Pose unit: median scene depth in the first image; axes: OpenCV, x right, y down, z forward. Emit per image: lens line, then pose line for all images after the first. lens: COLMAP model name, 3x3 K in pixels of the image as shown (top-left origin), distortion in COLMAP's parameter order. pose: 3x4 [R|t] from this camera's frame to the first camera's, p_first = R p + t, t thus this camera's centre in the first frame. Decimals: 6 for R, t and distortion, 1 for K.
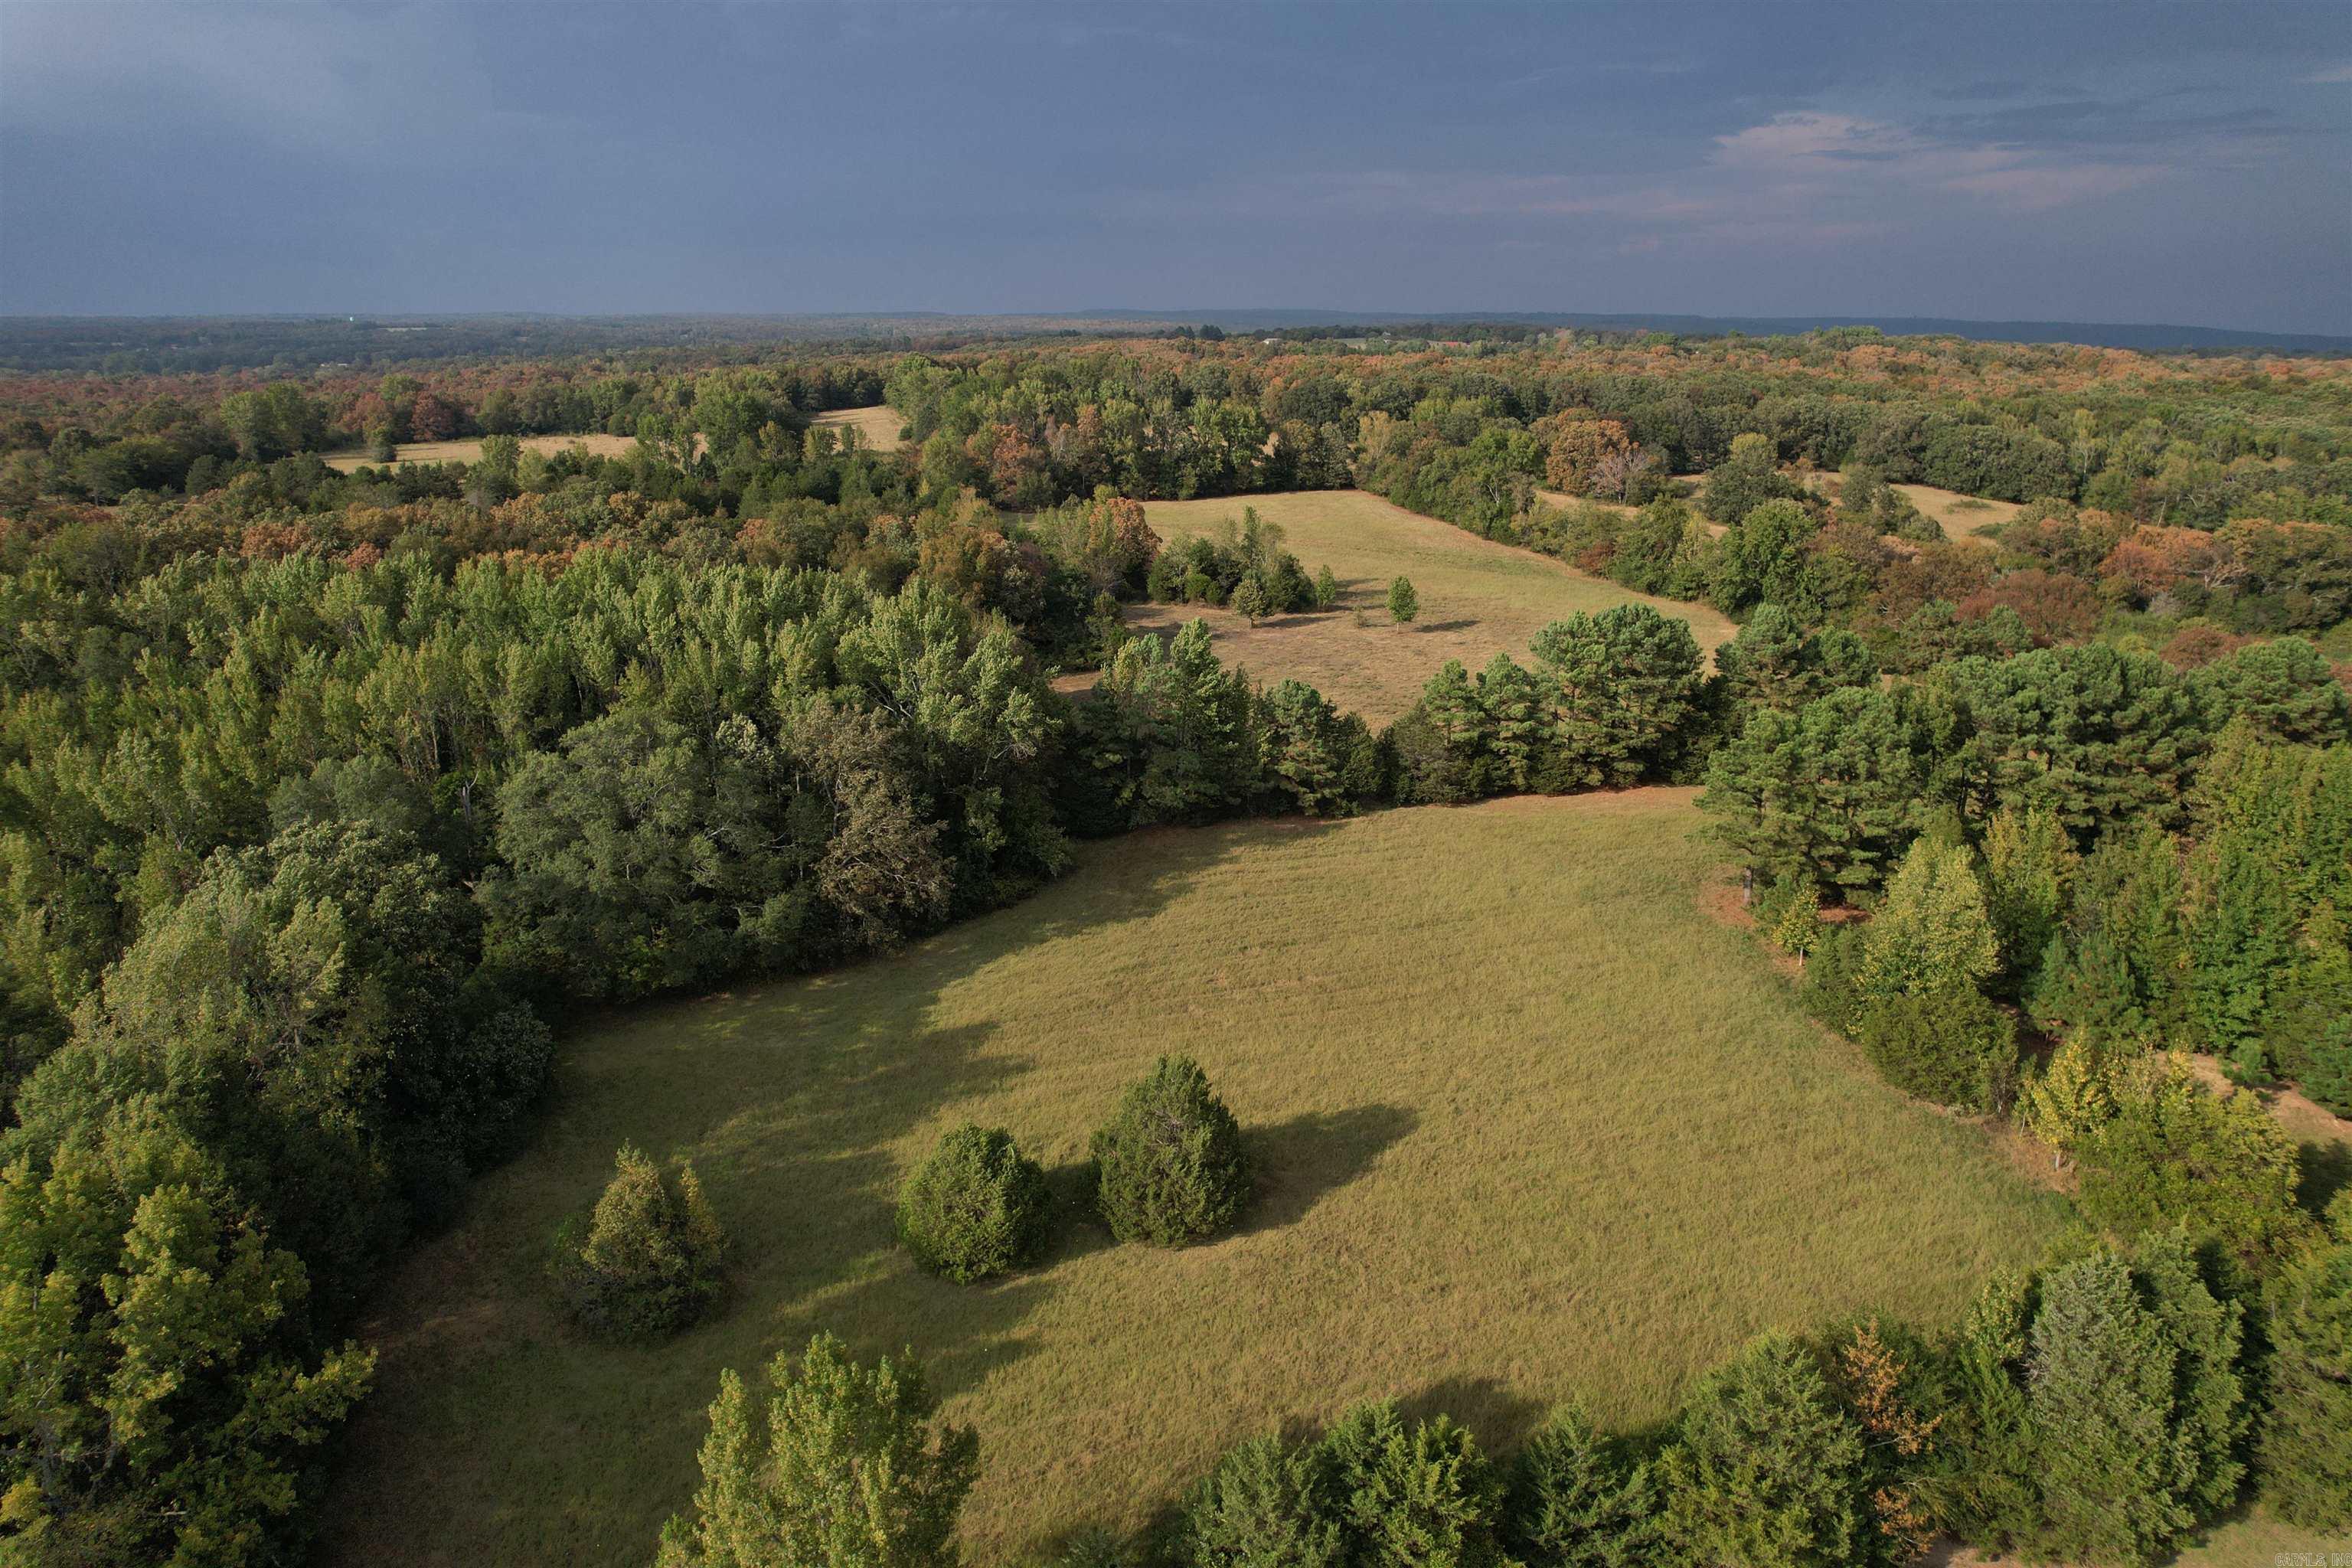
lens RADIAL K [[1506.2, 0, 1181.4], [0, 1506.2, 784.8], [0, 0, 1]] dist [-0.064648, 0.047609]
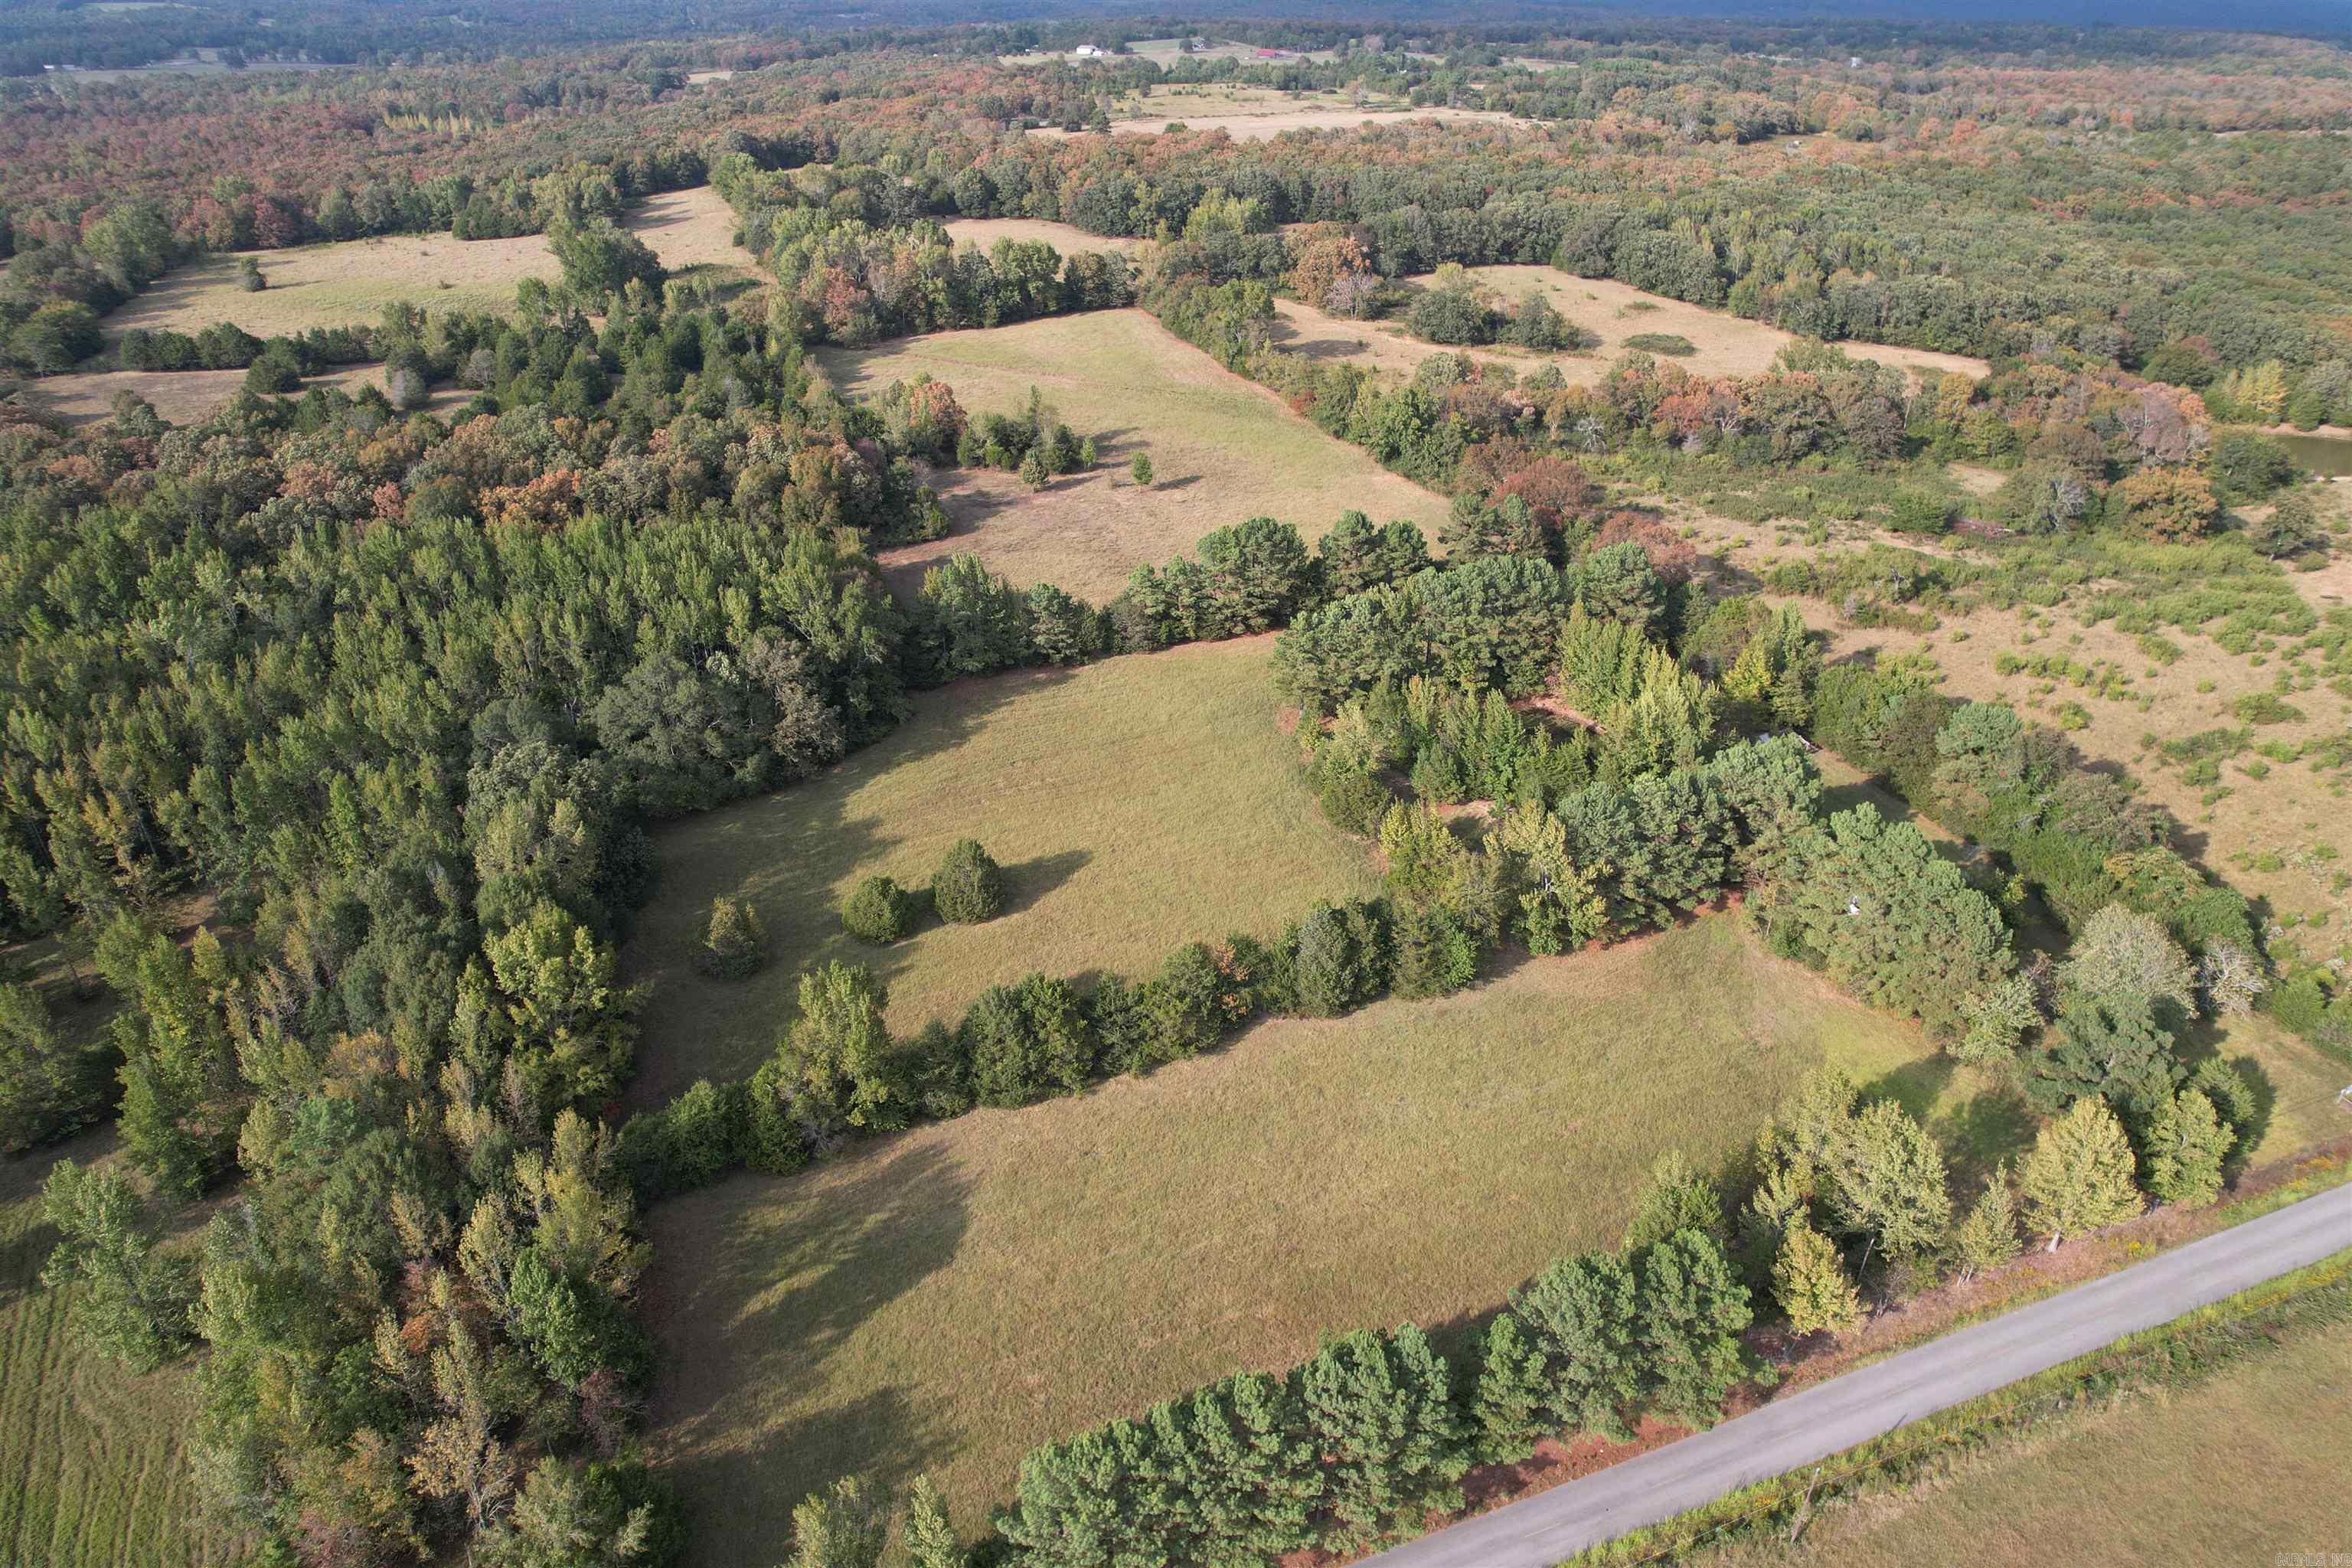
lens RADIAL K [[1490.7, 0, 1185.1], [0, 1490.7, 785.5], [0, 0, 1]] dist [-0.071376, 0.065231]
pose [[0.993837, -0.056614, 0.095299, 0.059227], [0.036108, 0.978188, 0.204558, -0.173528], [-0.104802, -0.199856, 0.974204, -0.596812]]
